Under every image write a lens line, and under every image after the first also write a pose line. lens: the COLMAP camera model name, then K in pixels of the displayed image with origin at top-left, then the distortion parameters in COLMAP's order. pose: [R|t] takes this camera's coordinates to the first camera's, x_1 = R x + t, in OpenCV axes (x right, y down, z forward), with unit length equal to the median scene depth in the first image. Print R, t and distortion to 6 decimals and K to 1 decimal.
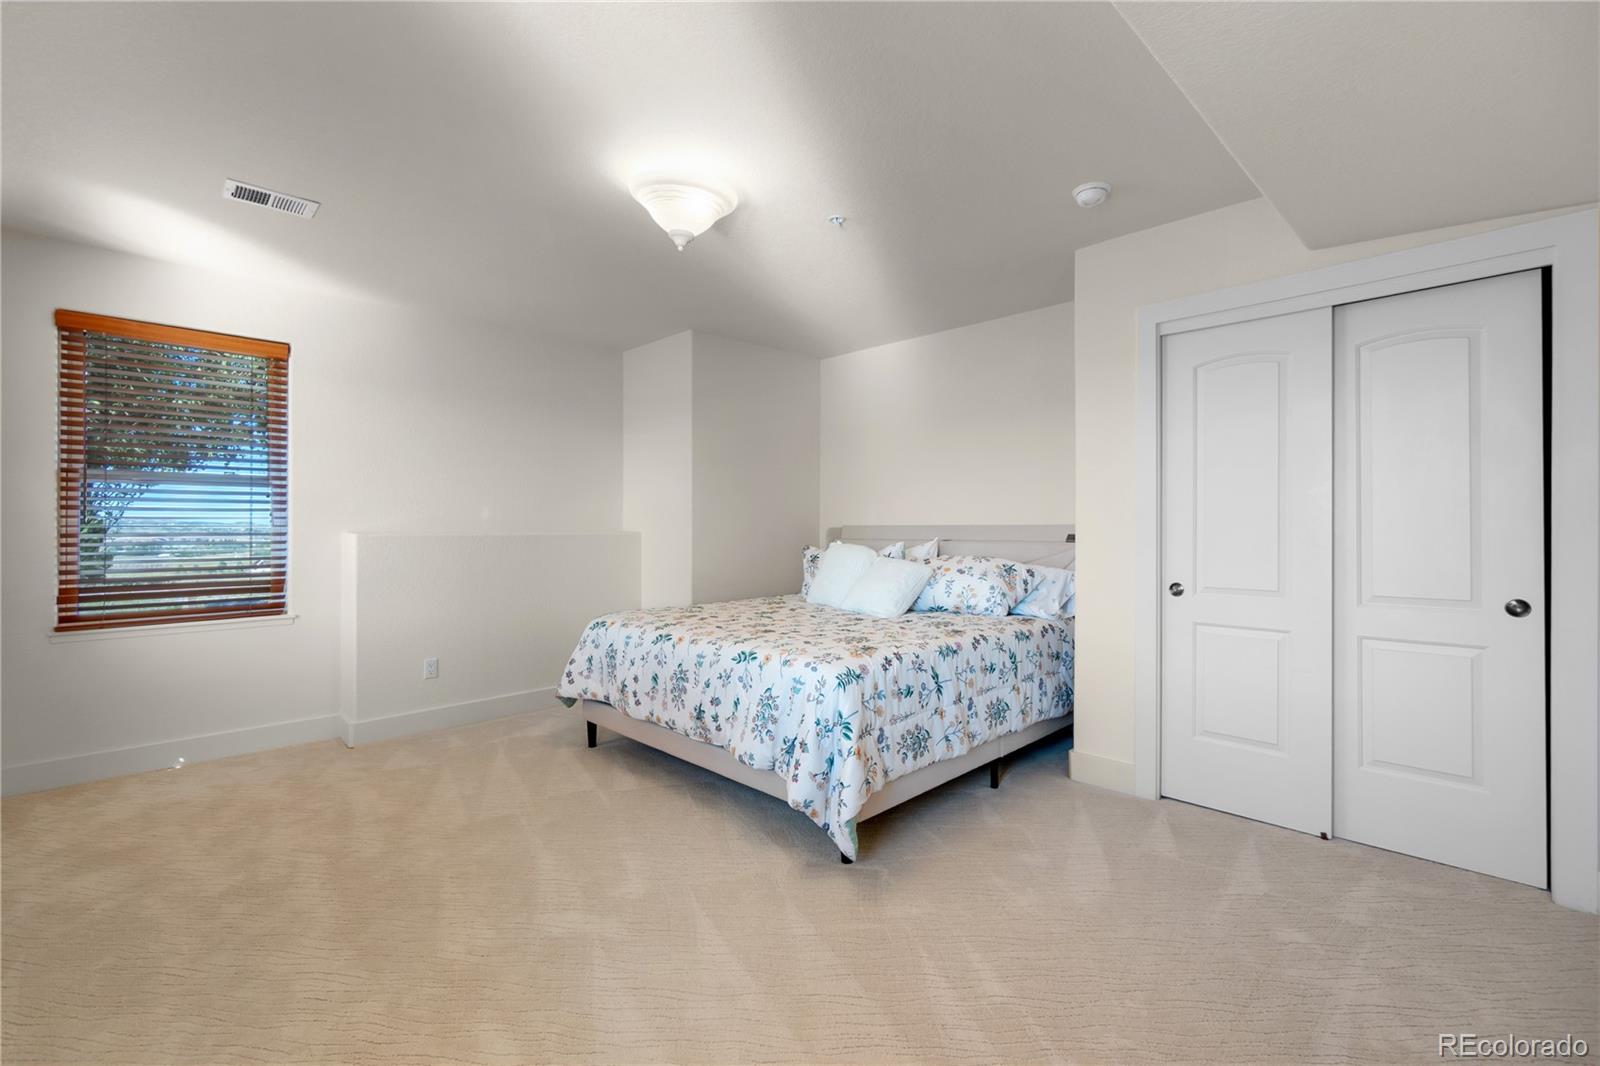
lens RADIAL K [[708.4, 0, 768.2], [0, 708.4, 517.5], [0, 0, 1]] dist [-0.003158, -0.000341]
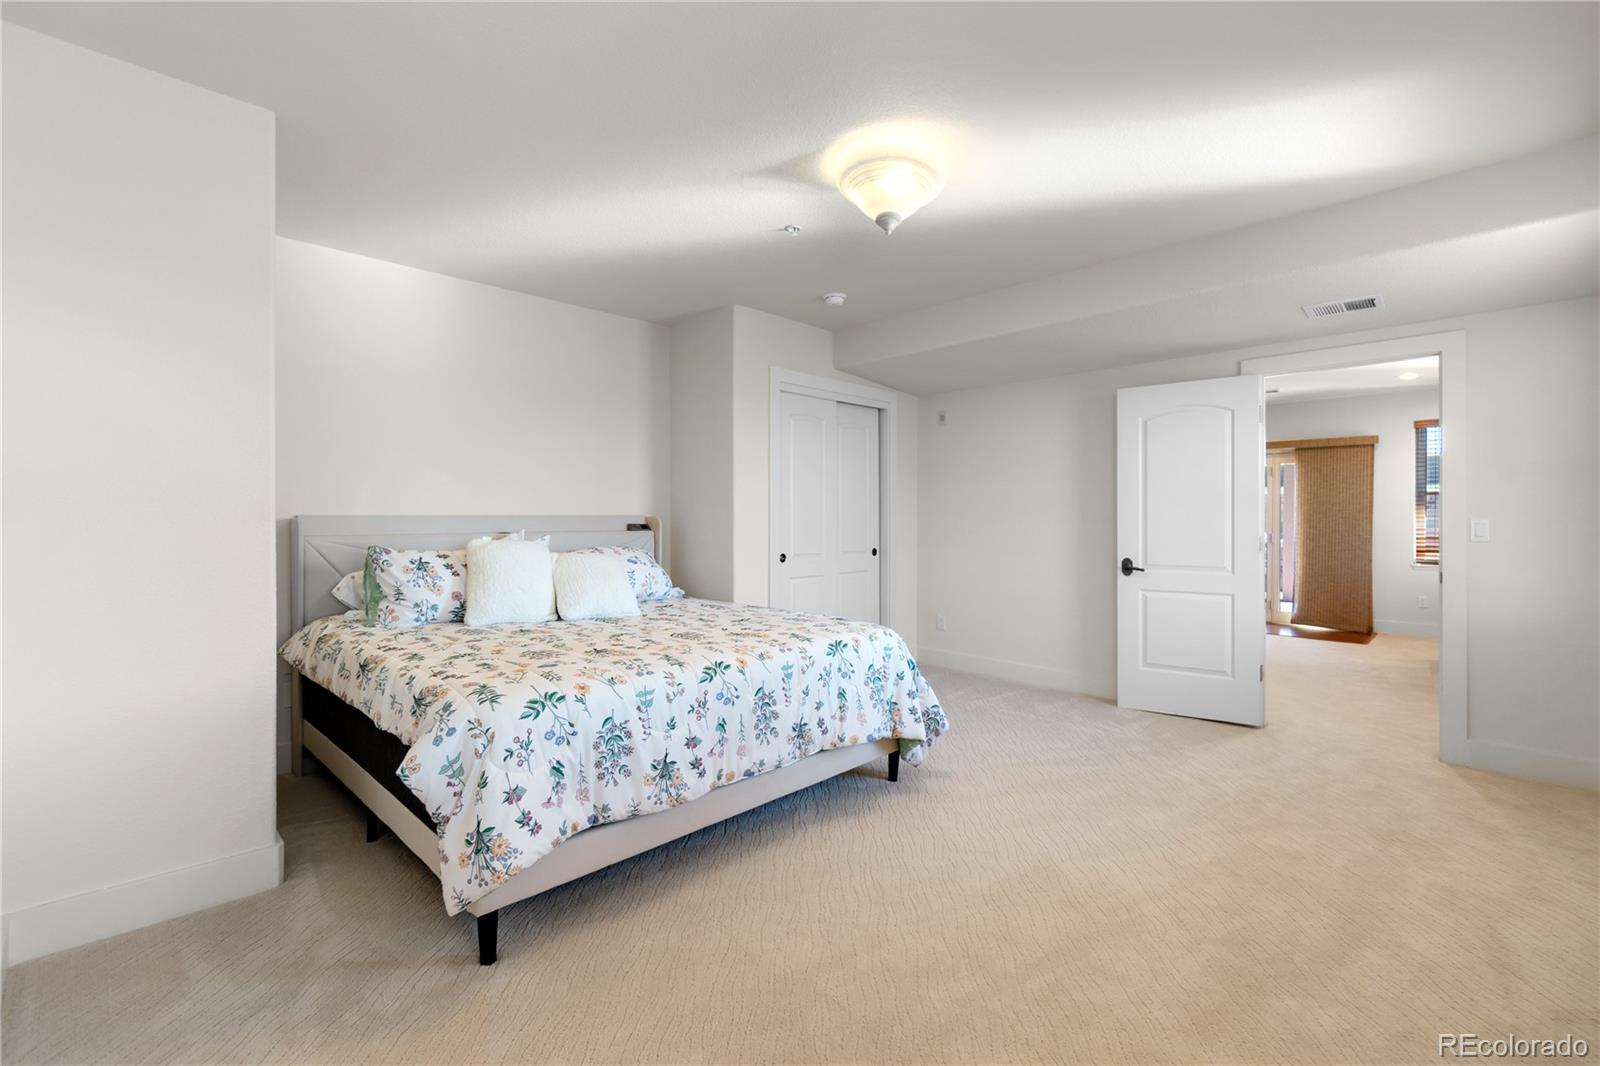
lens RADIAL K [[708.4, 0, 768.2], [0, 708.4, 517.5], [0, 0, 1]] dist [-0.003158, -0.000341]
pose [[-0.013392, -0.001160, 0.999910, -0.946687], [-0.004621, 0.999989, 0.001098, 0.011593], [-0.999900, -0.004606, -0.013397, 1.020173]]
